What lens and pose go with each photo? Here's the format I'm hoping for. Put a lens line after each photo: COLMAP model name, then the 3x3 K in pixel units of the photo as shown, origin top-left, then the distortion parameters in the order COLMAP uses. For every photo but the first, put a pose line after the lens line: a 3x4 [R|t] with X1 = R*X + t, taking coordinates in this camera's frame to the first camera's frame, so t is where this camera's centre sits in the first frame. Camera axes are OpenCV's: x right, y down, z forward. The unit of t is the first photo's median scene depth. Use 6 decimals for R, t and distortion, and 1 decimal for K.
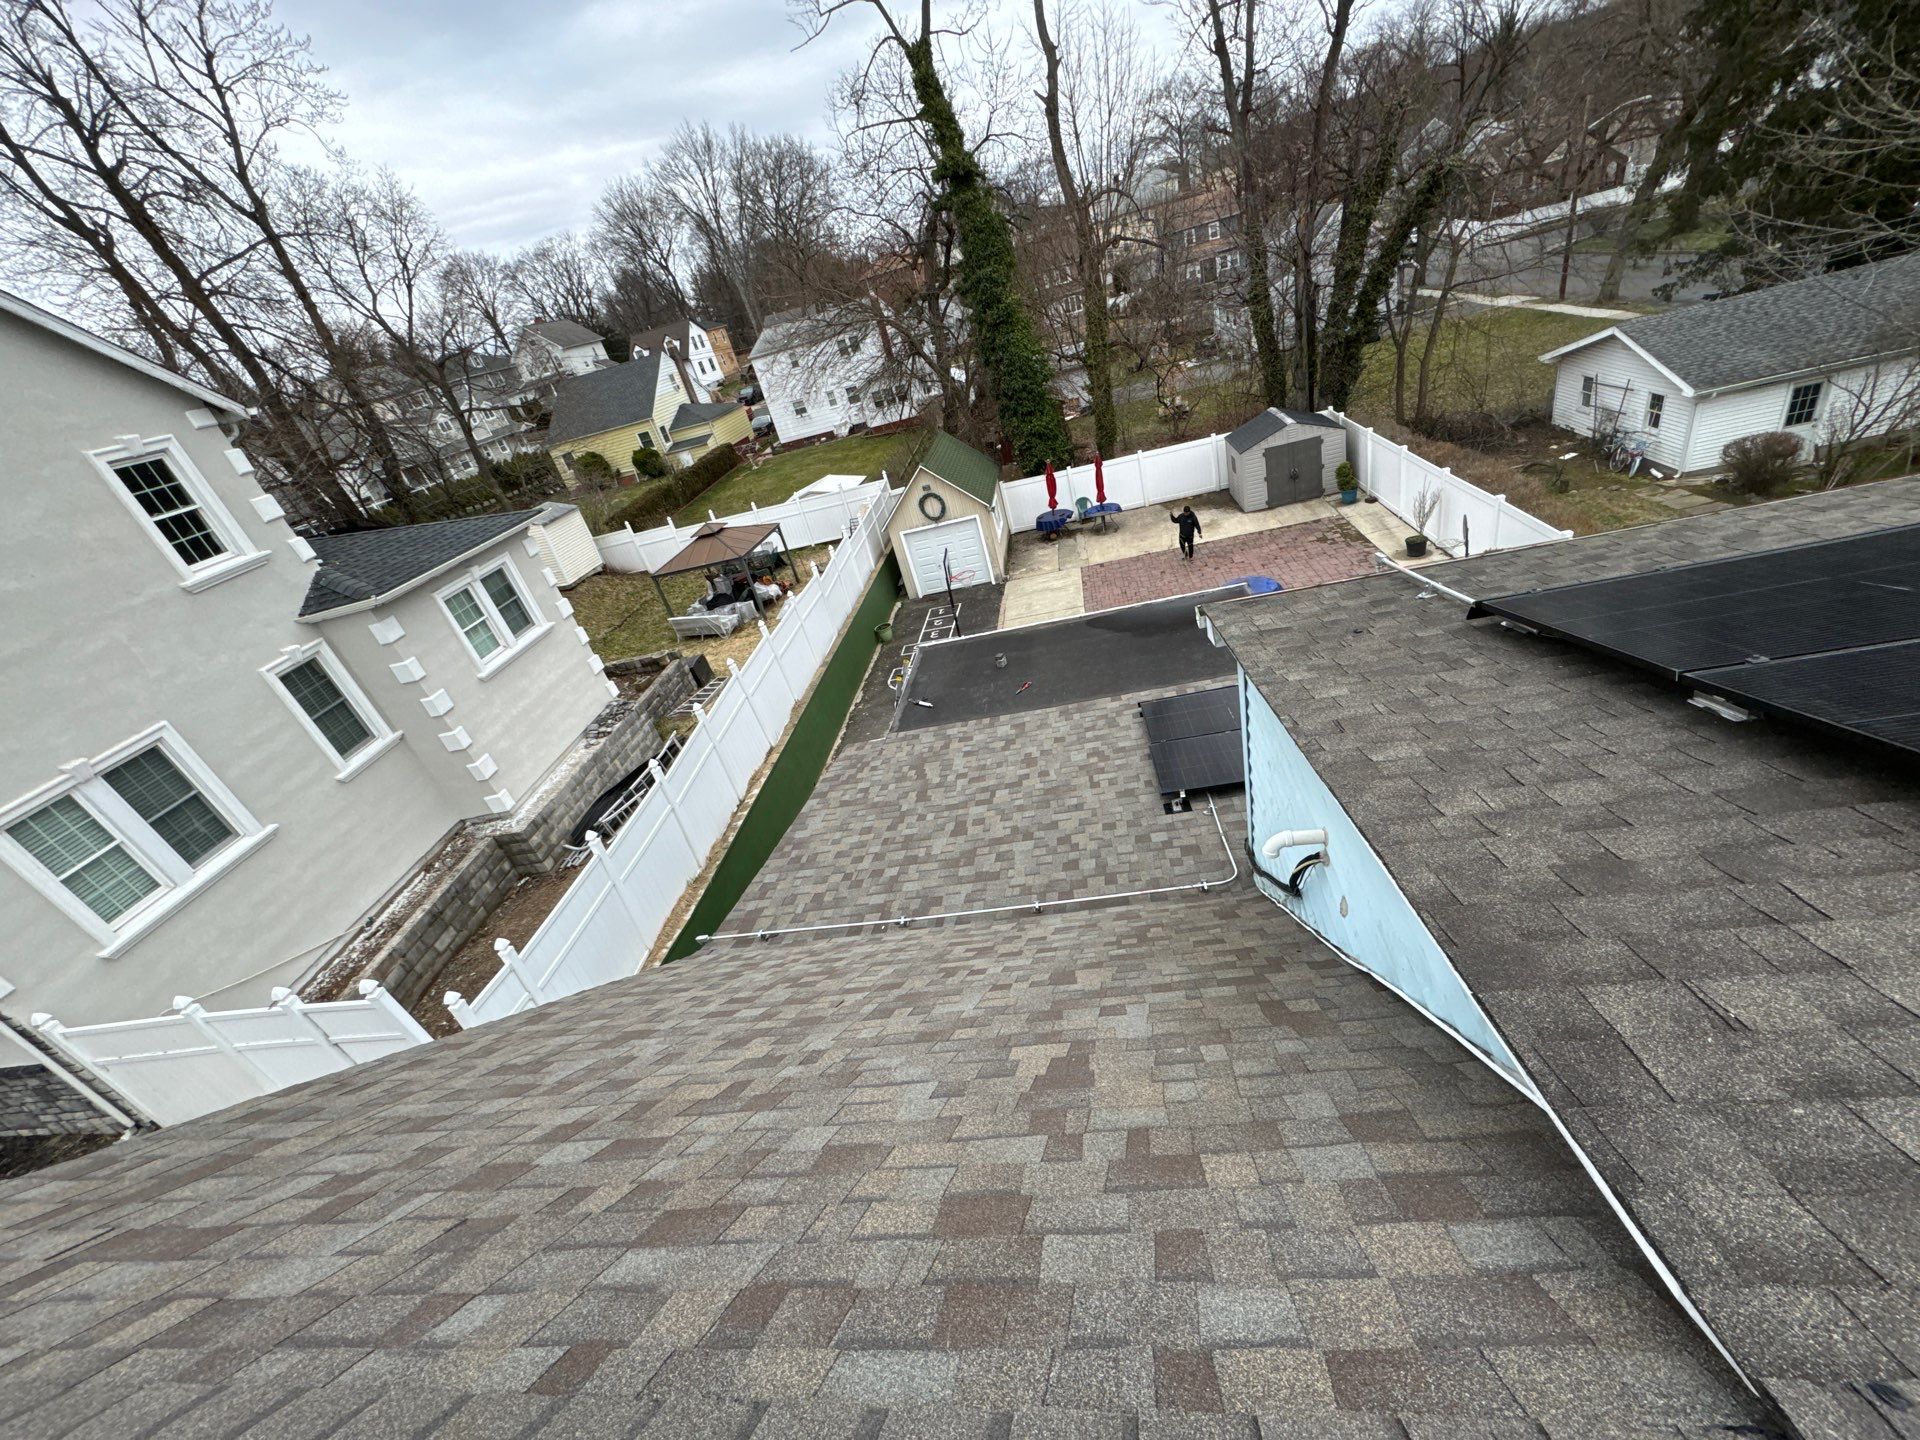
lens RADIAL K [[756.8, 0, 958.8], [0, 756.8, 726.6], [0, 0, 1]] dist [-0.002648, -0.000160]
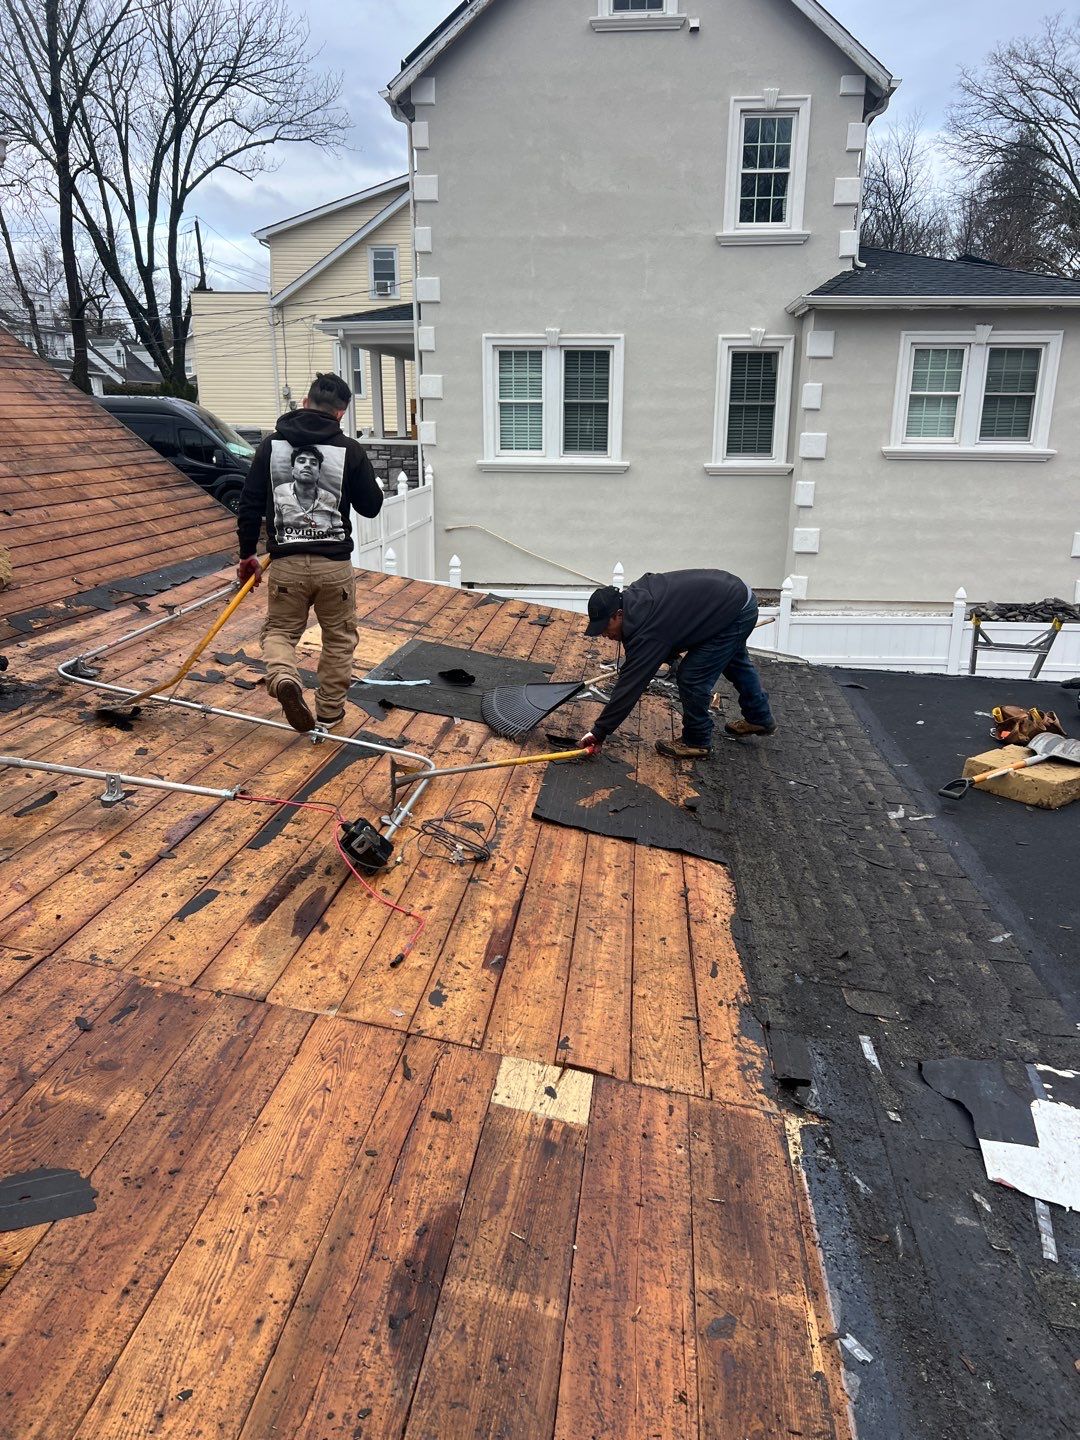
lens RADIAL K [[1079.1, 0, 553.7], [0, 1079.1, 734.7], [0, 0, 1]] dist [0.010232, 0.011545]
pose [[-0.003841, 0.507320, -0.861749, 0.285845], [-0.517361, 0.736452, 0.435862, -0.091818], [0.855759, 0.447510, 0.259639, 0.308971]]
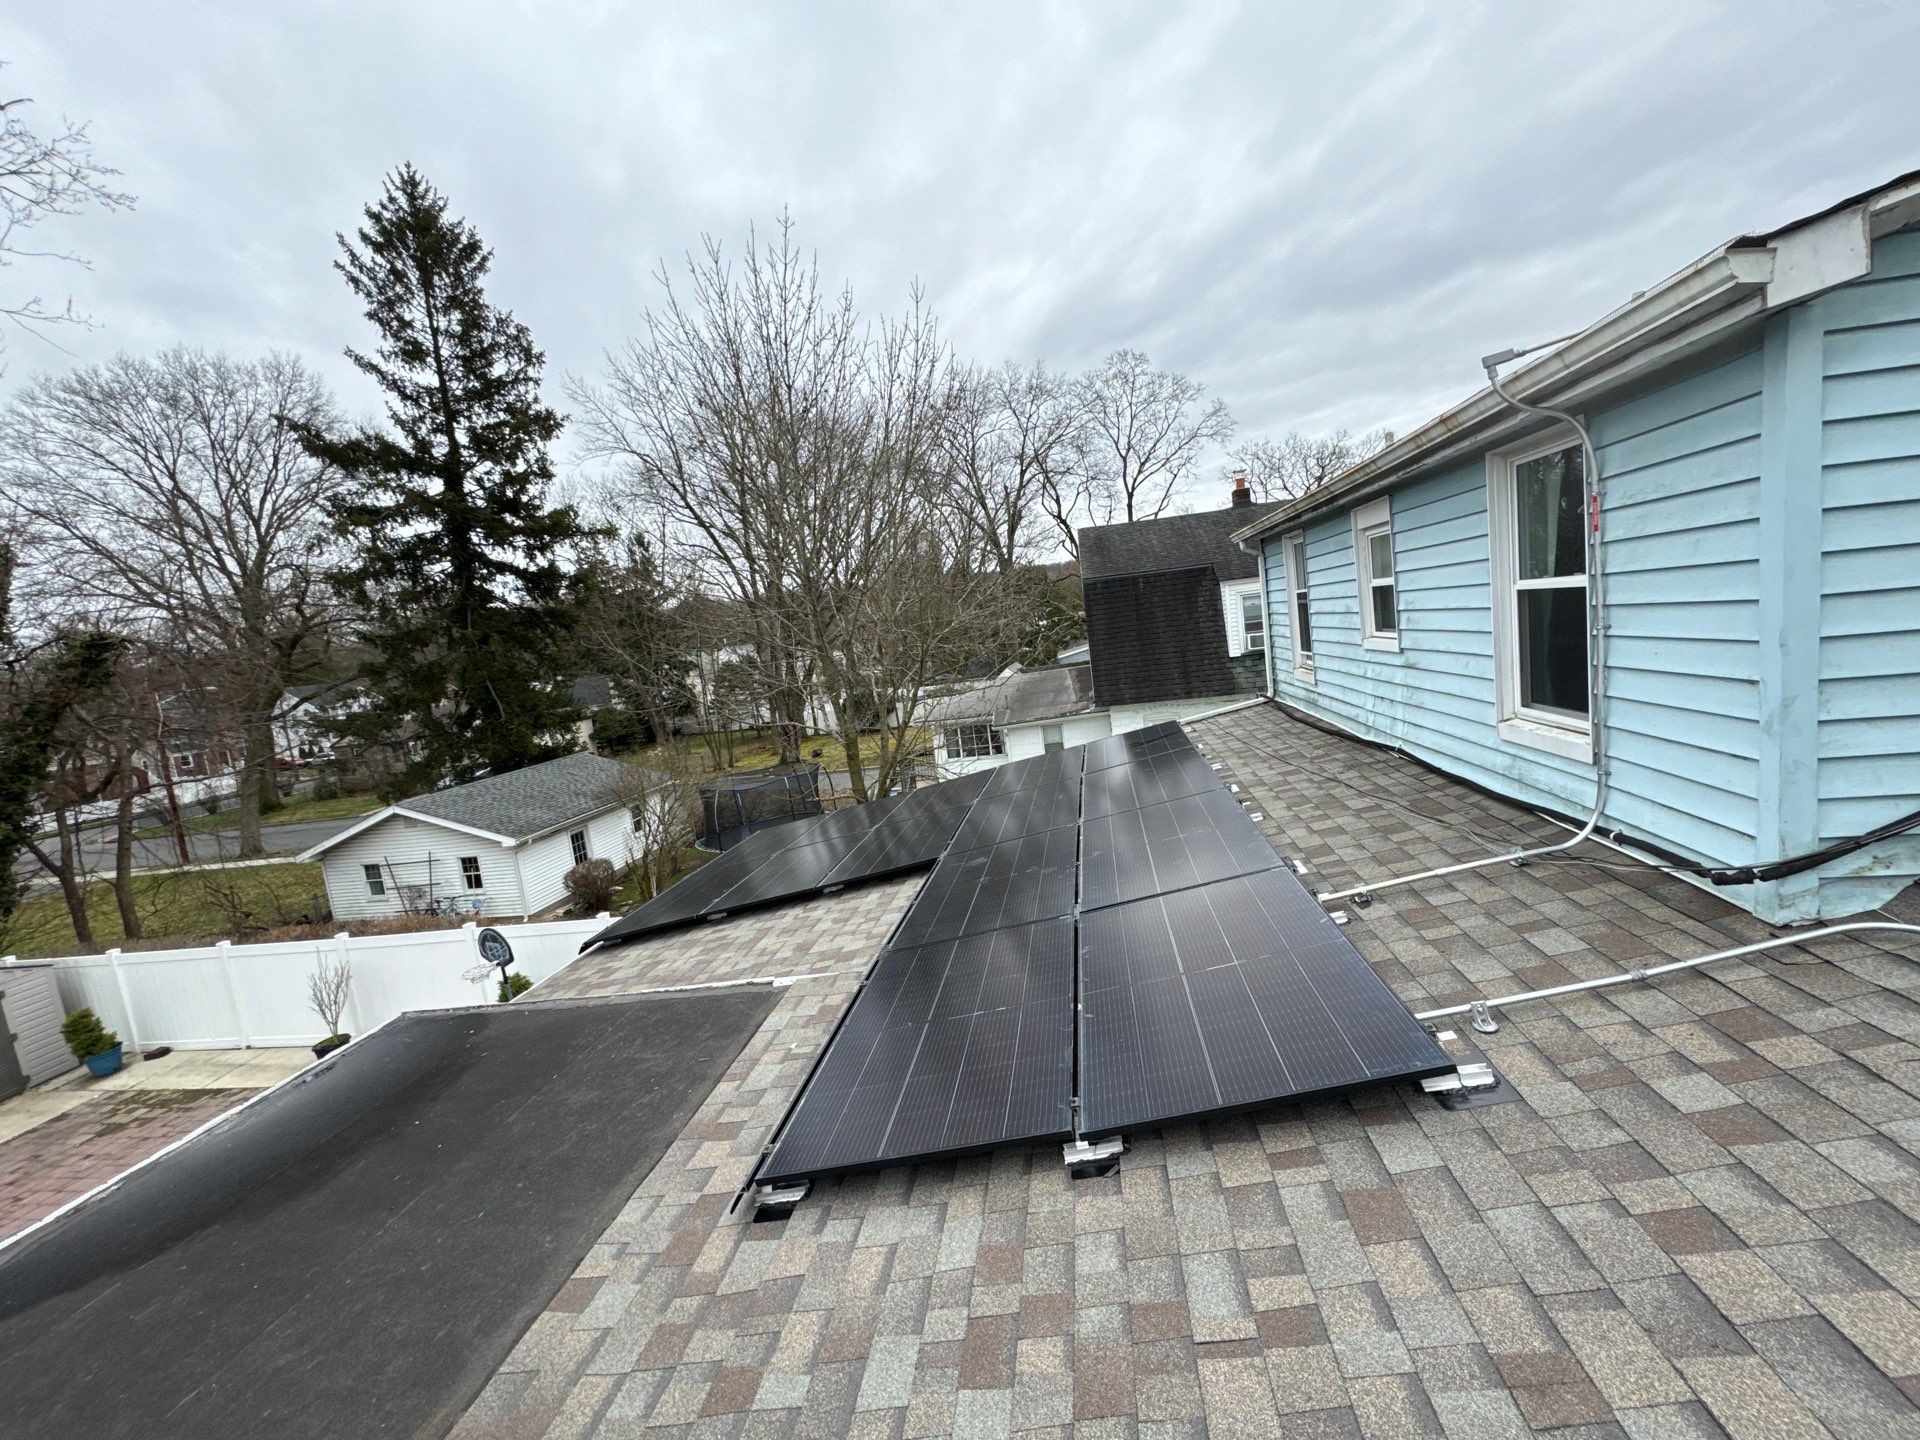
lens RADIAL K [[756.8, 0, 961.7], [0, 756.8, 720.0], [0, 0, 1]] dist [-0.002648, -0.000160]
pose [[0.089193, 0.131708, 0.987268, -0.027952], [0.595862, 0.787220, -0.158852, -0.032981], [-0.798119, 0.602444, -0.008266, 0.358034]]
